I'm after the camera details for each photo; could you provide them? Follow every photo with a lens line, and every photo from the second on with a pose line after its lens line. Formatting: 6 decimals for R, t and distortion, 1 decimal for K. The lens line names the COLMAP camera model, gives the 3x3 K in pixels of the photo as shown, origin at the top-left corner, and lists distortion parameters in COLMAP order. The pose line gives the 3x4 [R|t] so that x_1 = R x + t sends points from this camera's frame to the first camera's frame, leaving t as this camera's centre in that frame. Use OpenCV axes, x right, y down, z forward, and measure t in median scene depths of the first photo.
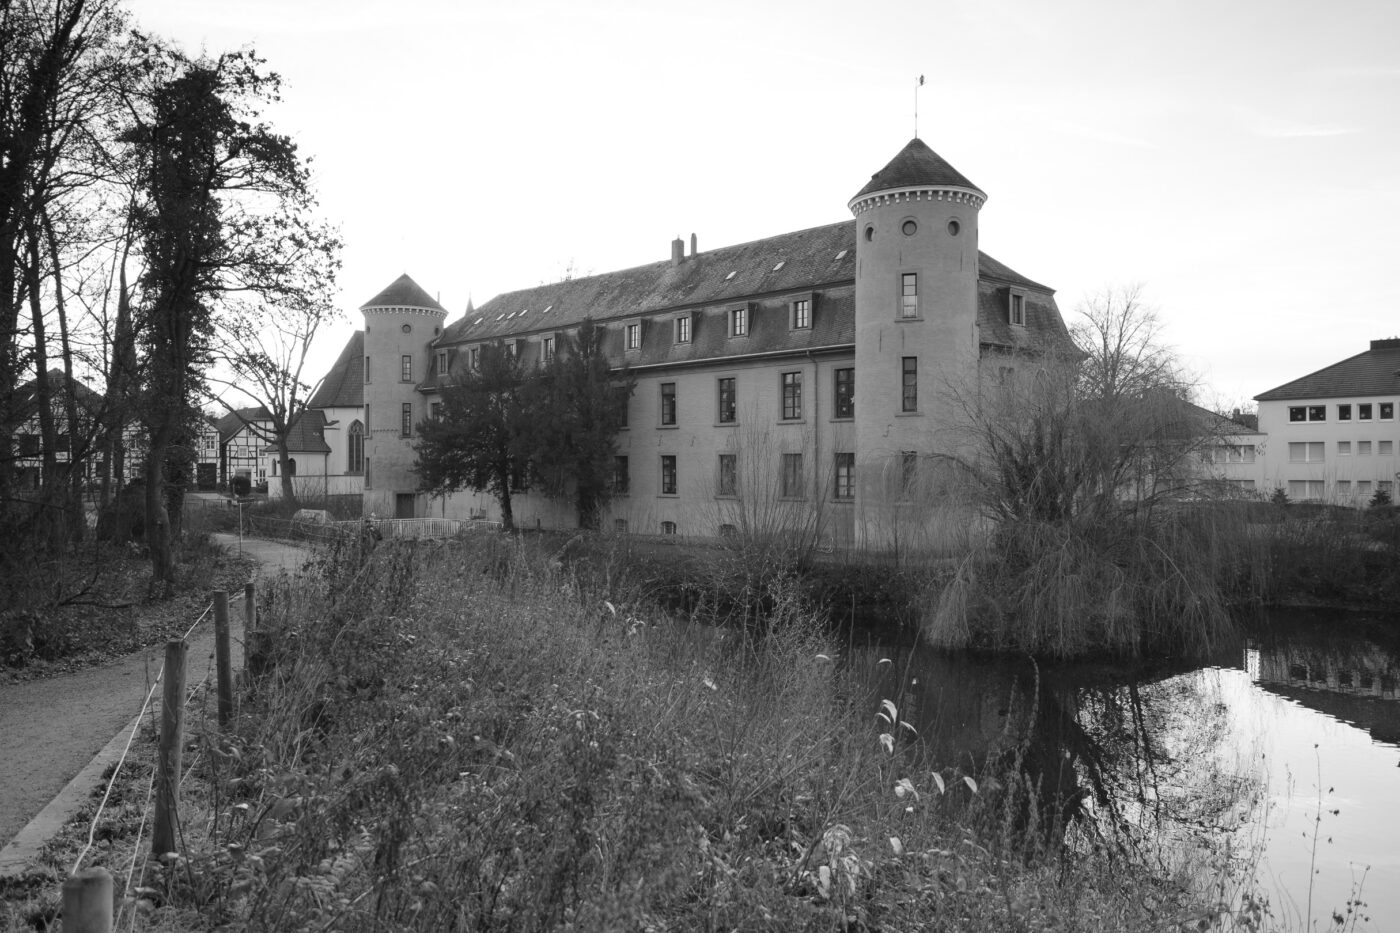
lens RADIAL K [[1052.8, 0, 700.6], [0, 1052.8, 463.5], [0, 0, 1]] dist [0.007934, 0.000383]
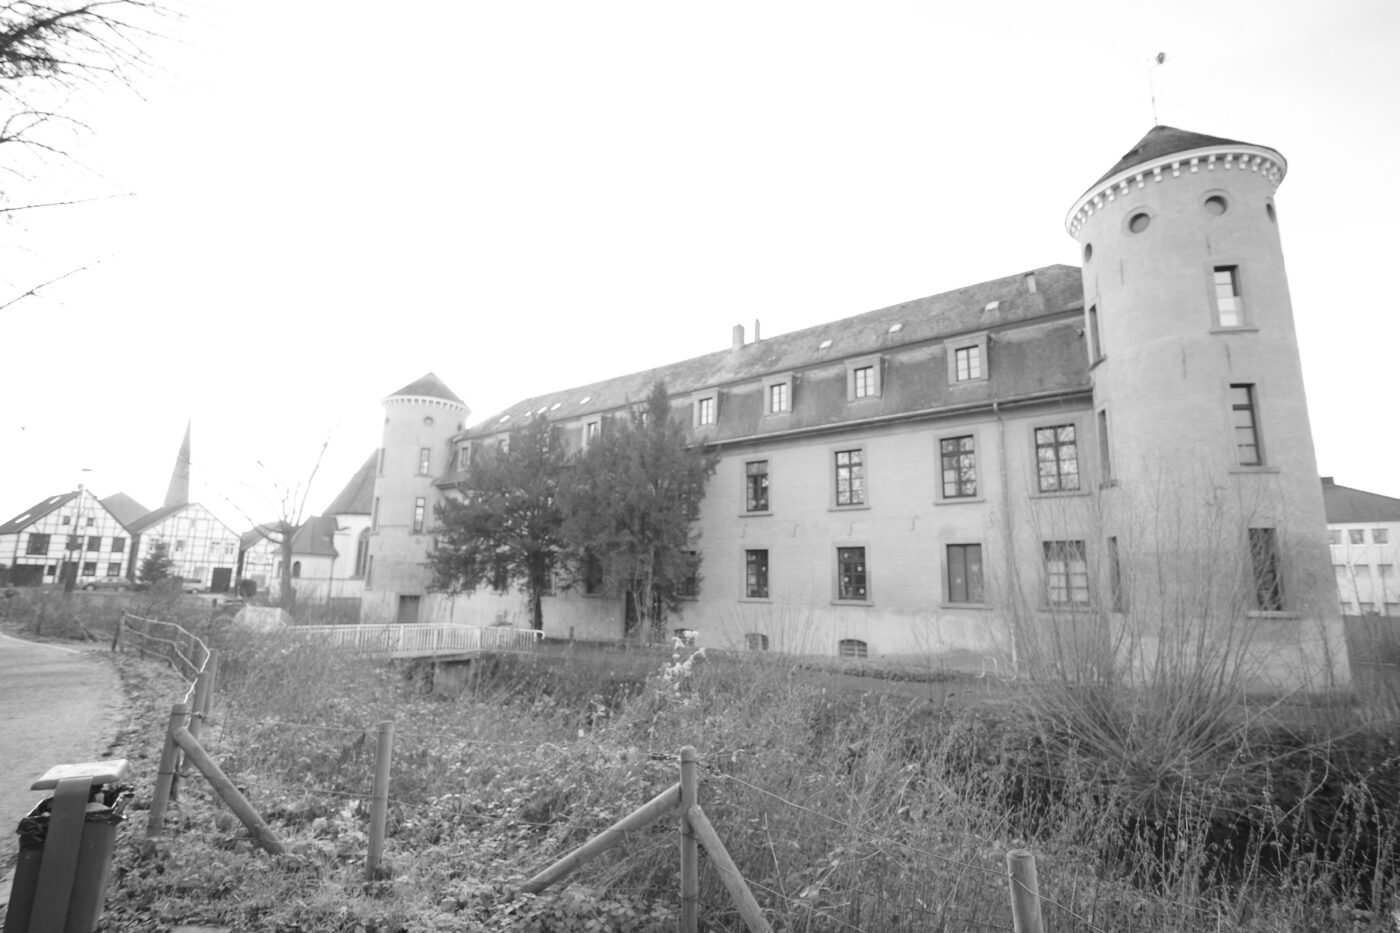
lens RADIAL K [[675.7, 0, 696.4], [0, 675.7, 462.9], [0, 0, 1]] dist [-0.008241, -0.000135]
pose [[0.991801, 0.045939, 0.119250, -0.127042], [-0.023095, 0.982221, -0.186301, 0.022251], [-0.125688, 0.182019, 0.975229, 0.440846]]
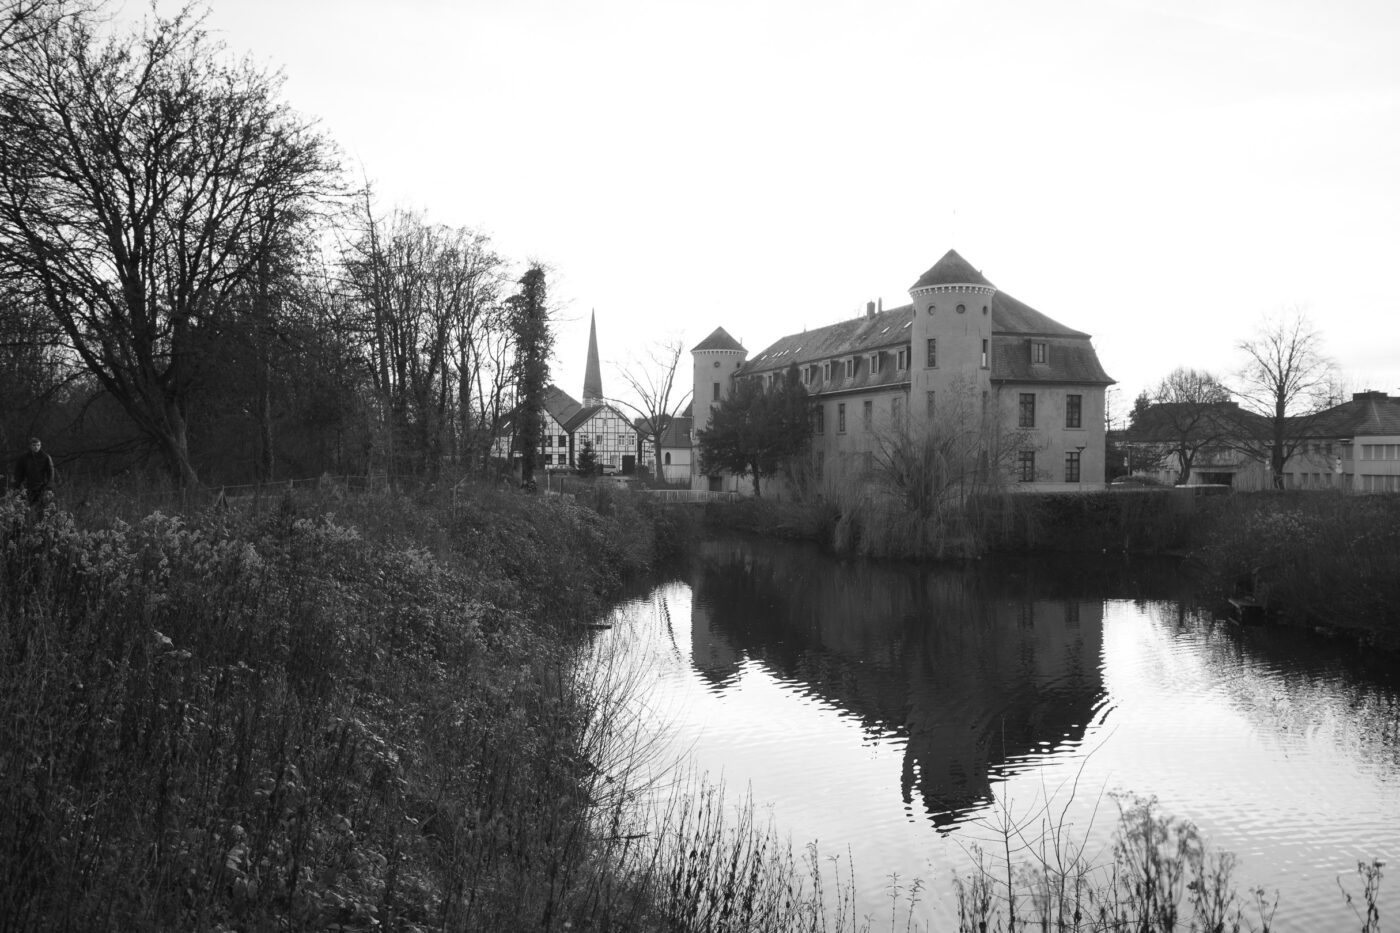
lens RADIAL K [[1052.8, 0, 700.9], [0, 1052.8, 463.5], [0, 0, 1]] dist [0.007934, 0.000383]
pose [[0.907251, 0.009350, -0.420486, 0.379635], [-0.007071, 0.999951, 0.006978, 0.000158], [0.420531, -0.003358, 0.907272, -0.411523]]
